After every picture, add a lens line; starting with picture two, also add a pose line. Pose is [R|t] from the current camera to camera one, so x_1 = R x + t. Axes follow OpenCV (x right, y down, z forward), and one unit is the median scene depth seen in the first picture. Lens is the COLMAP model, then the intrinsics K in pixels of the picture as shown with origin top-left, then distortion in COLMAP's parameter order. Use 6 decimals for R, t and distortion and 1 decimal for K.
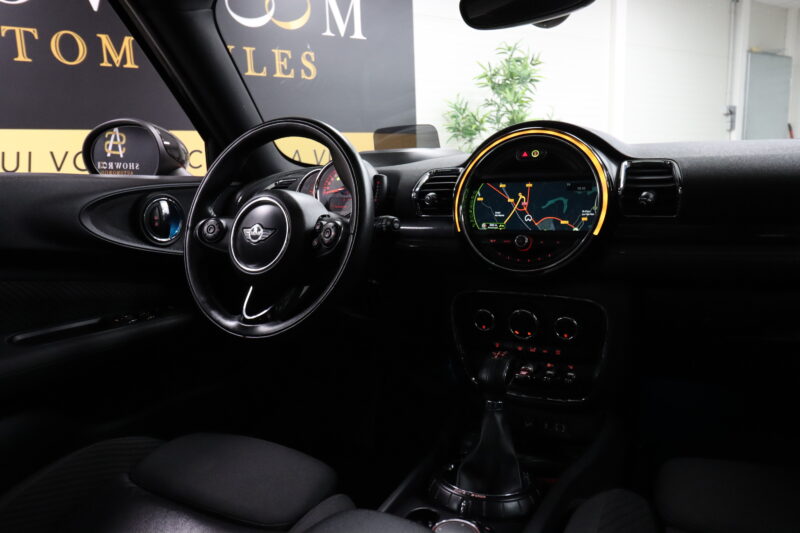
lens RADIAL K [[543.7, 0, 402.7], [0, 543.7, 263.9], [0, 0, 1]] dist [0.001663, -0.001814]
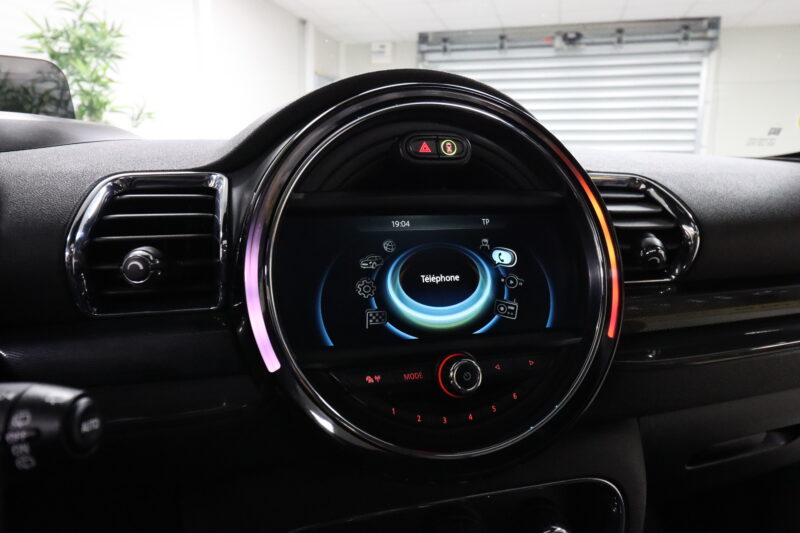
lens RADIAL K [[543.7, 0, 404.1], [0, 543.7, 242.5], [0, 0, 1]] dist [0.001663, -0.001814]
pose [[0.709177, -0.048946, 0.703330, -0.019469], [0.083895, 0.996358, -0.015254, -0.035368], [-0.700021, 0.069823, 0.710700, 0.203625]]
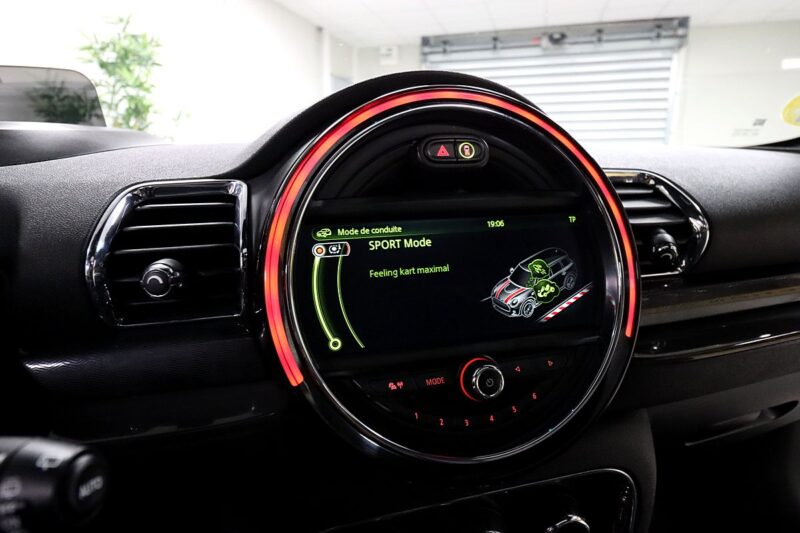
lens RADIAL K [[464.5, 0, 403.3], [0, 464.5, 246.5], [0, 0, 1]] dist [-0.002820, -0.008087]
pose [[0.719641, -0.099403, 0.687195, -0.009784], [0.100263, 0.994204, 0.038815, -0.041264], [-0.687070, 0.040967, 0.725436, 0.216247]]
